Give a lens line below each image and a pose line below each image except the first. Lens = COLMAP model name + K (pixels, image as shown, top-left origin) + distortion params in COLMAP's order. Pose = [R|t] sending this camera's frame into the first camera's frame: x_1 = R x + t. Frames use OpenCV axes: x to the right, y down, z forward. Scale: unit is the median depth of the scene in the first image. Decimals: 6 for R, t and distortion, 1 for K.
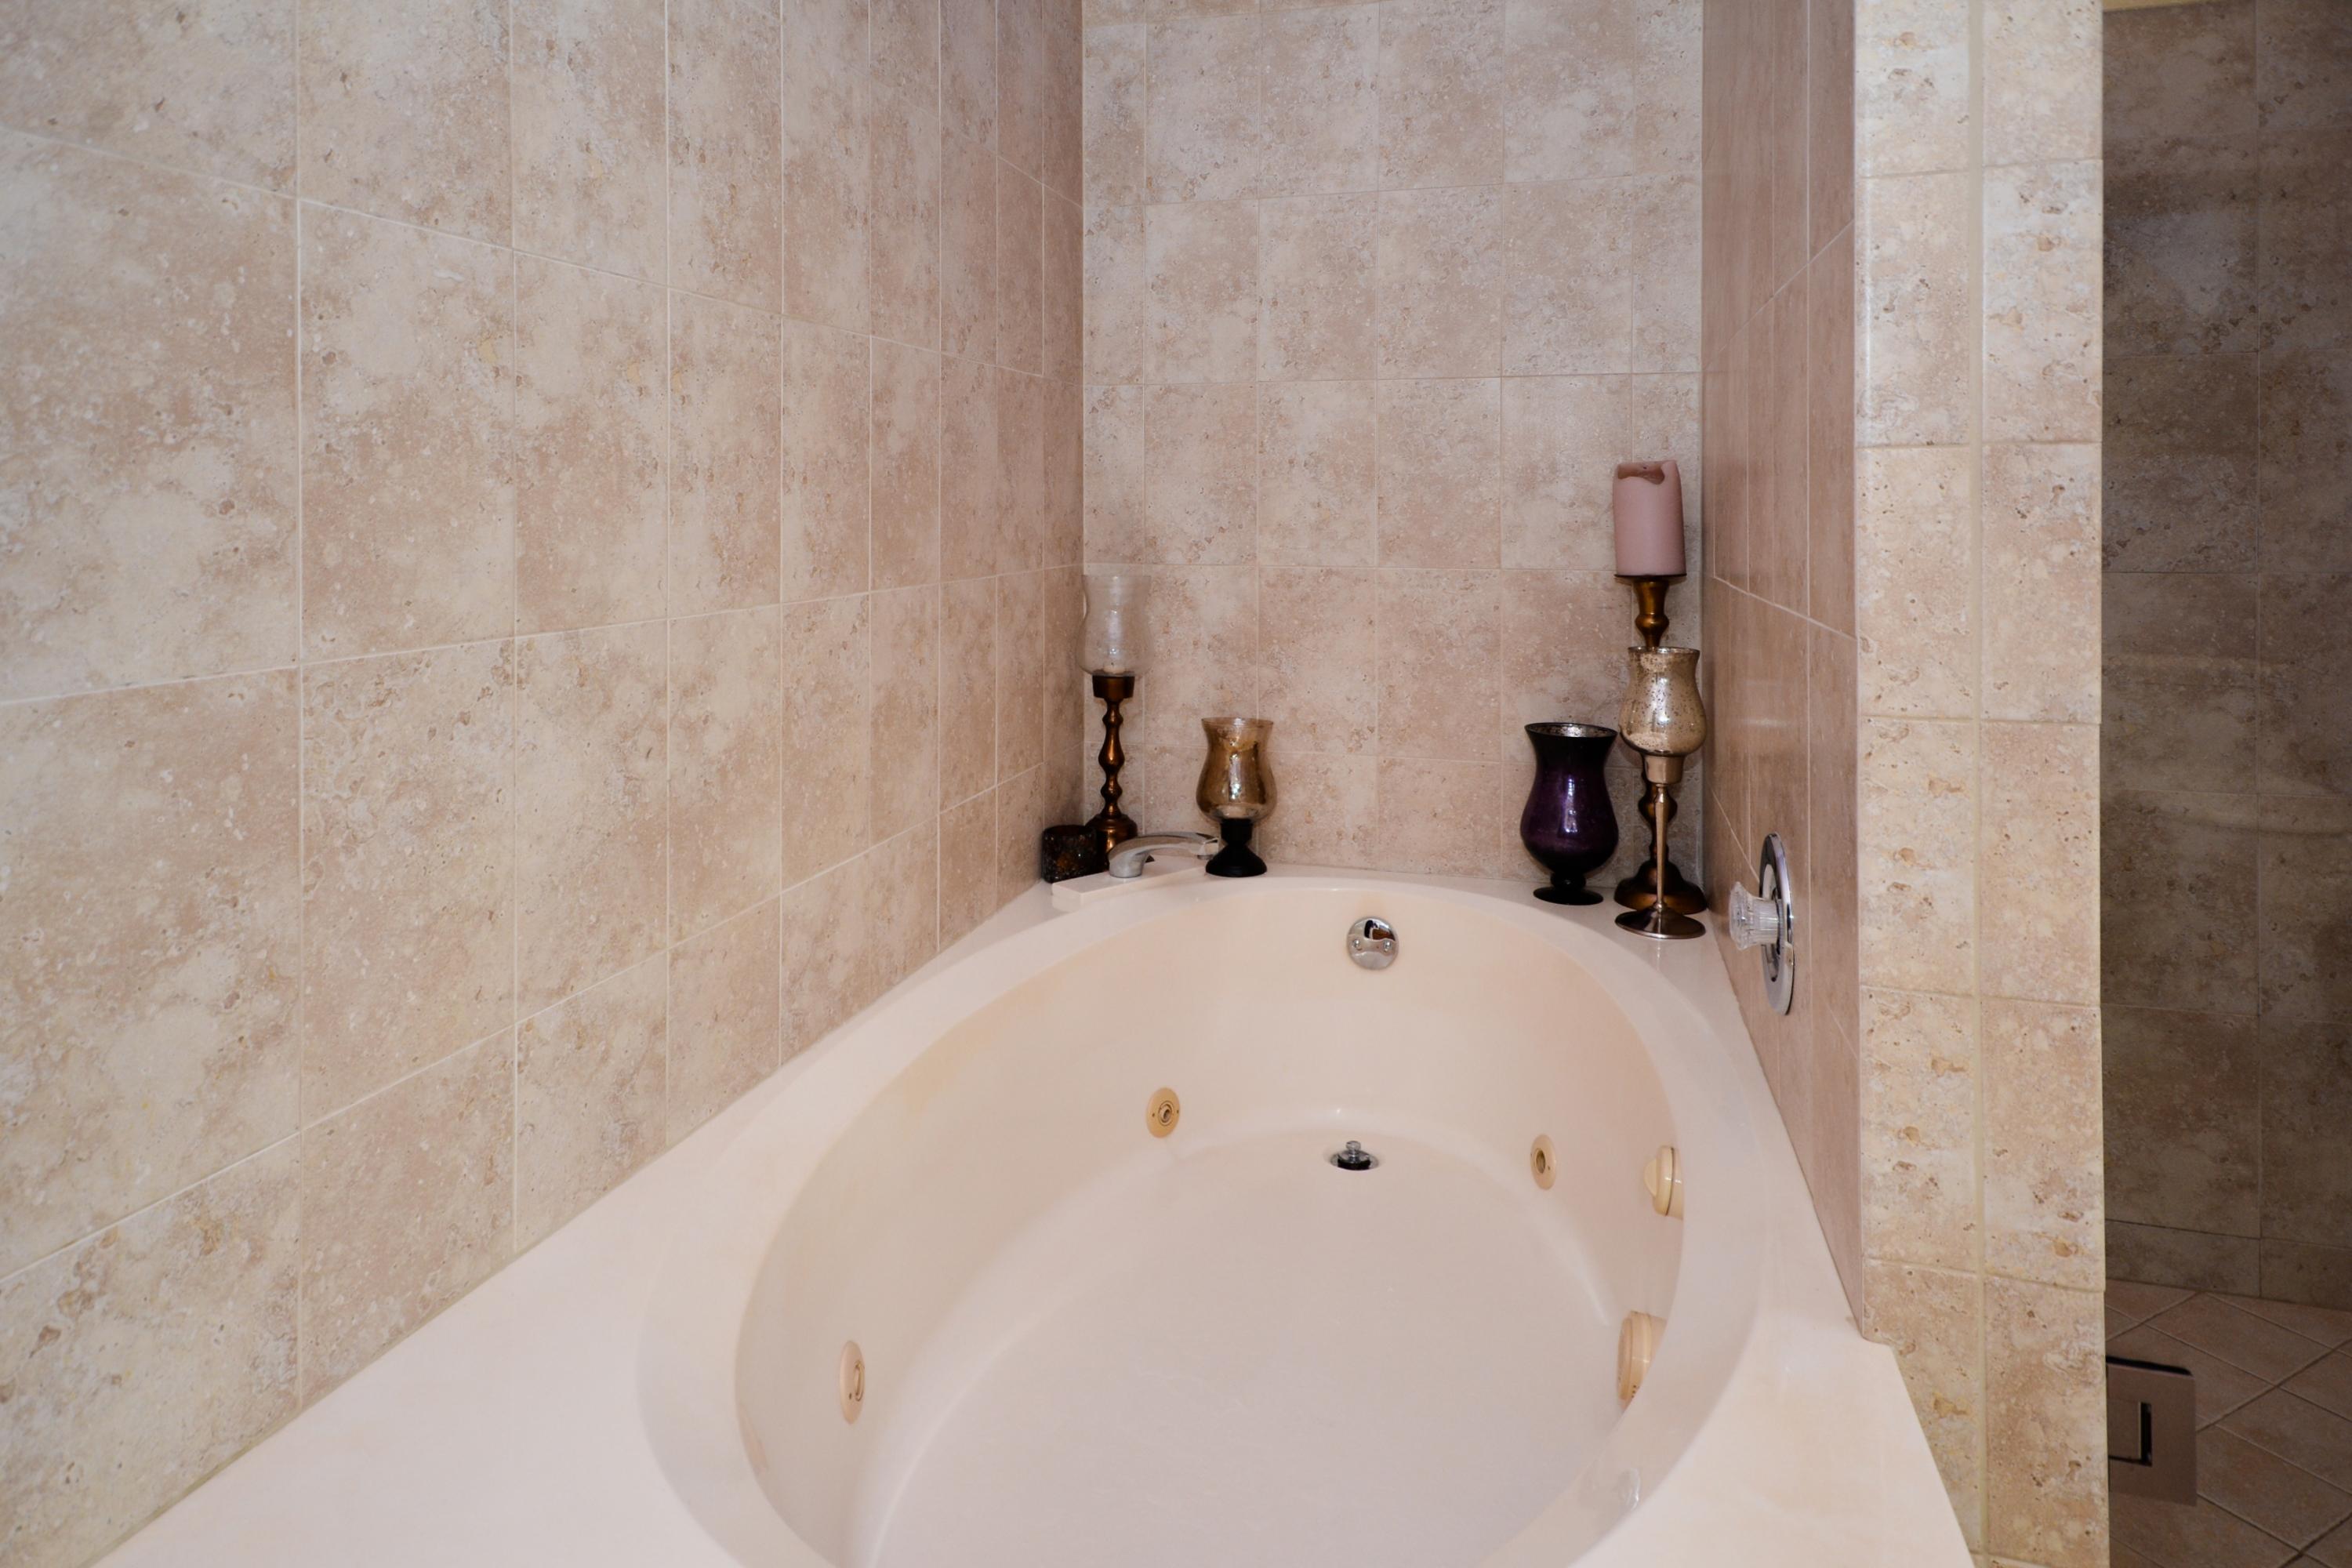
lens RADIAL K [[1303.3, 0, 998.0], [0, 1303.3, 524.9], [0, 0, 1]] dist [0.013339, -0.000283]
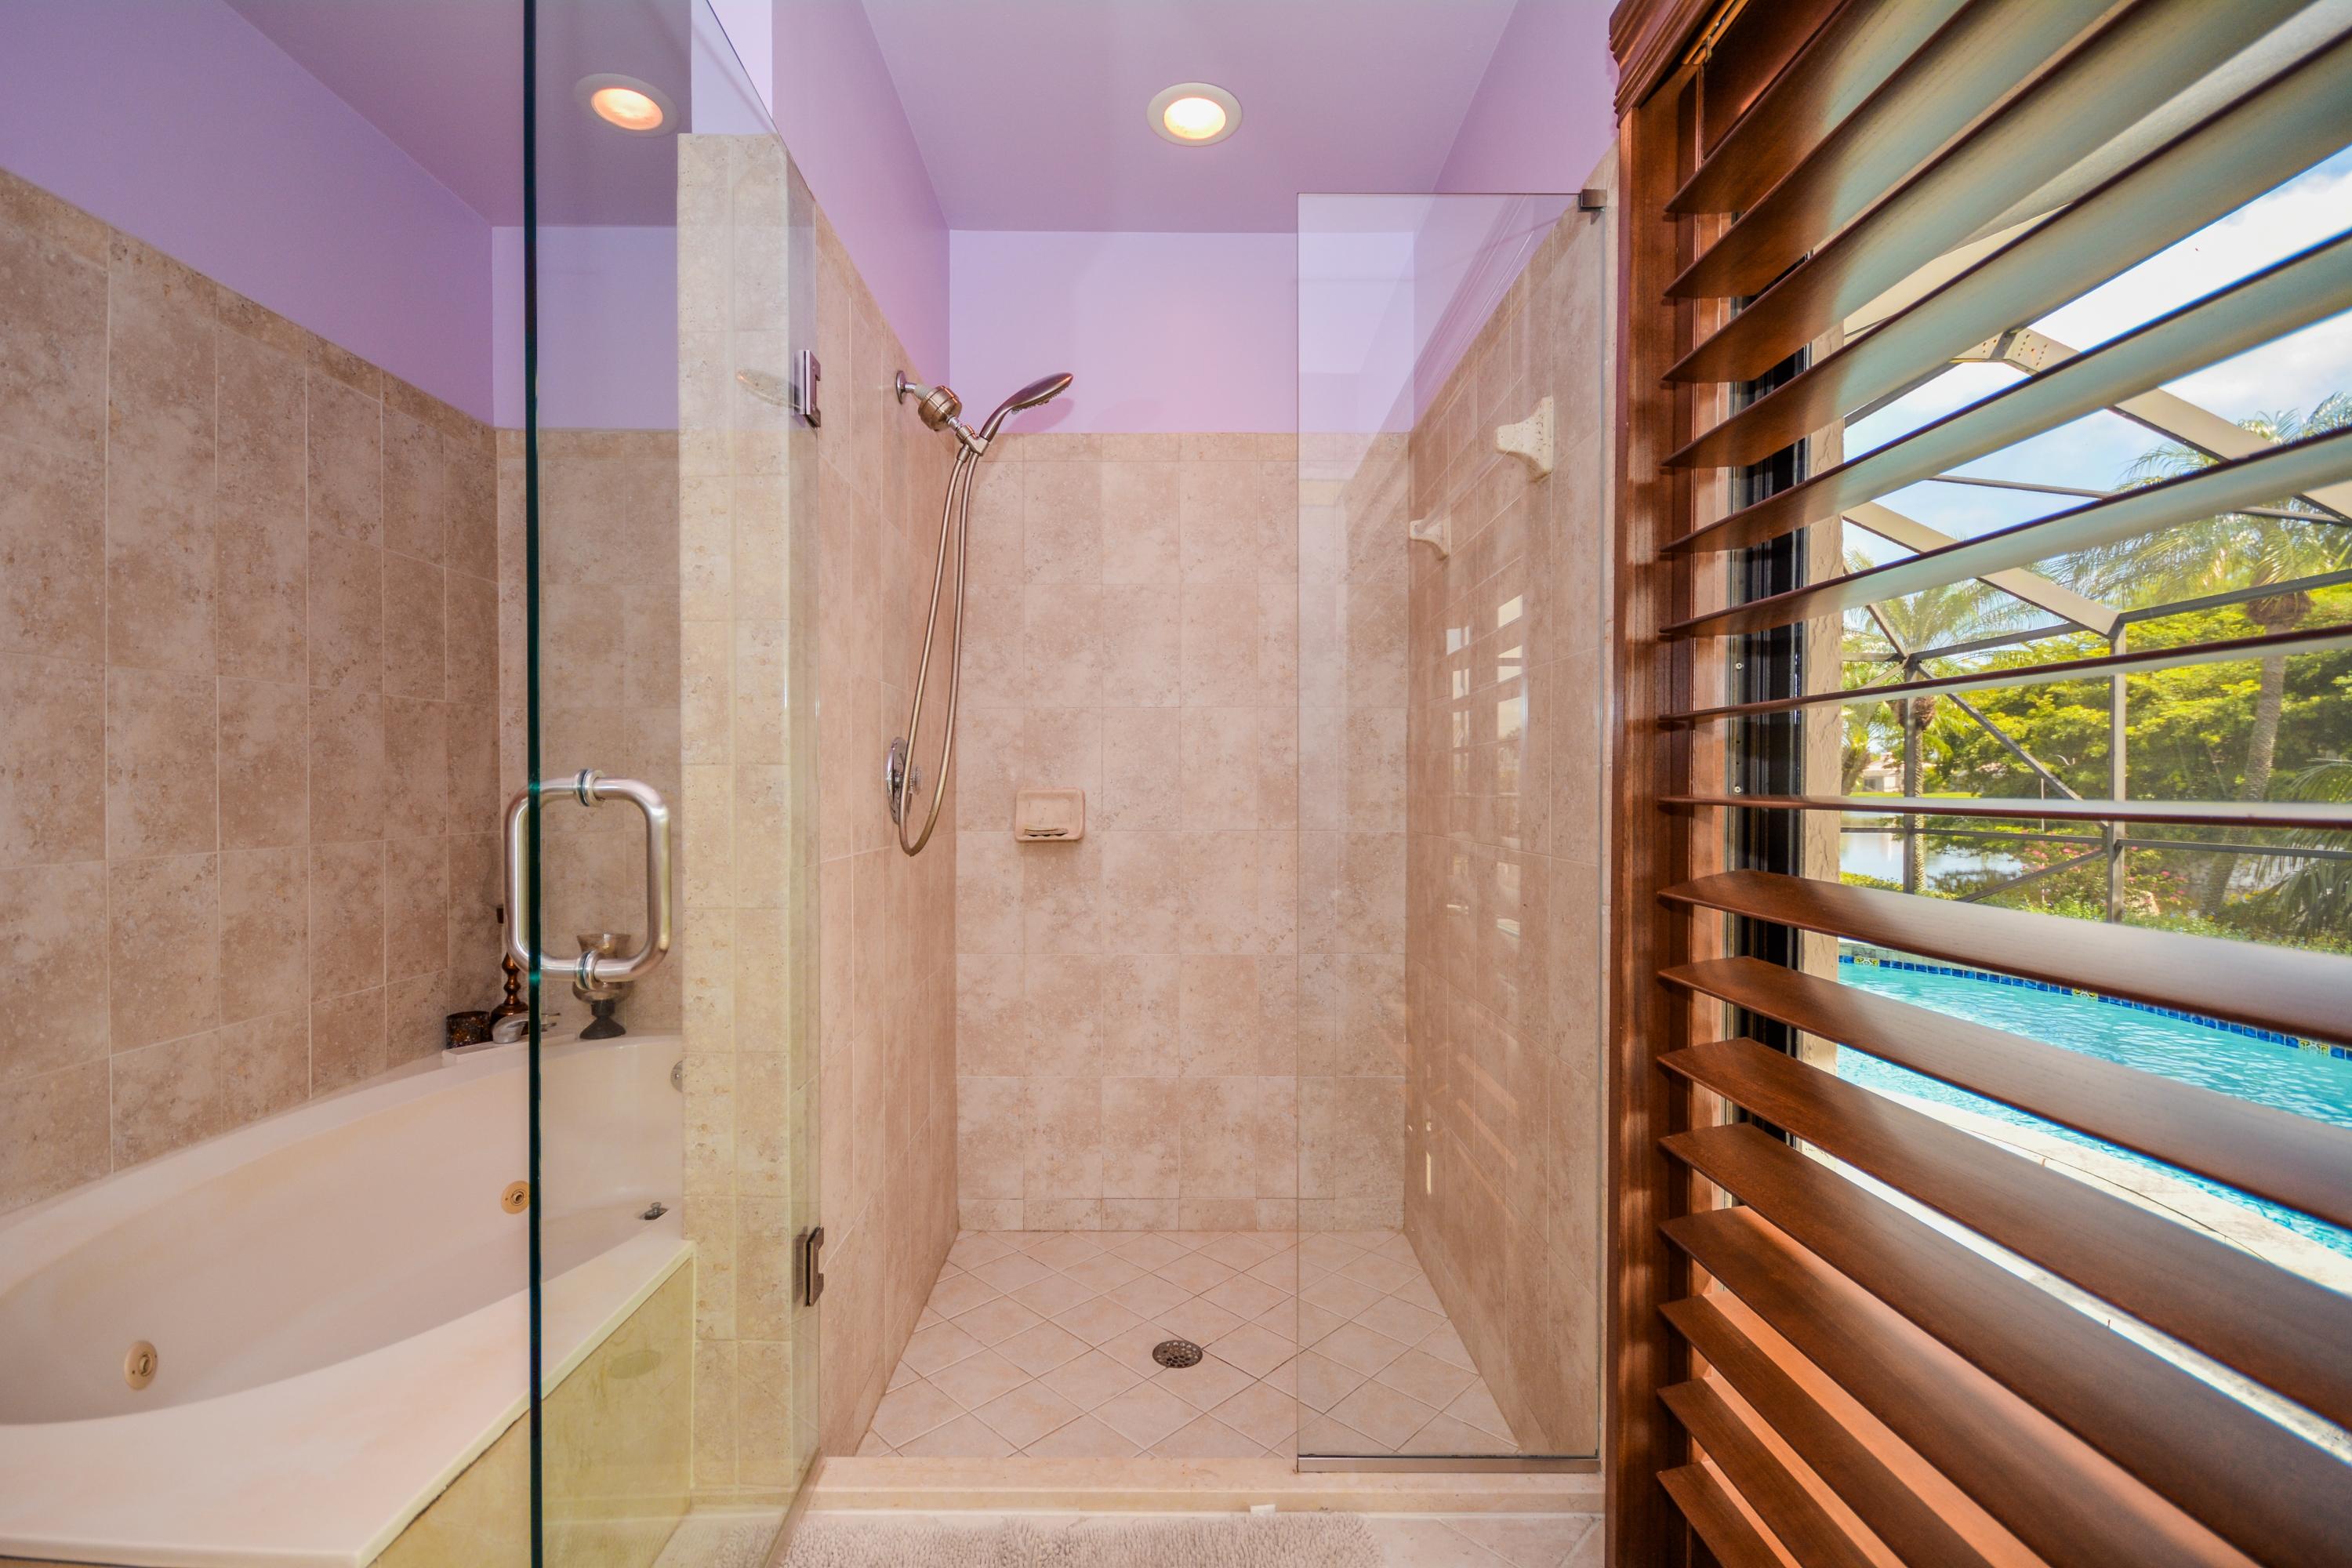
lens RADIAL K [[1057.4, 0, 1173.4], [0, 1057.4, 809.3], [0, 0, 1]] dist [0.017107, -0.015376]
pose [[0.964784, -0.002710, 0.263029, 0.582122], [0.000222, 0.999955, 0.009488, -0.006657], [-0.263043, -0.009095, 0.964741, -0.400321]]
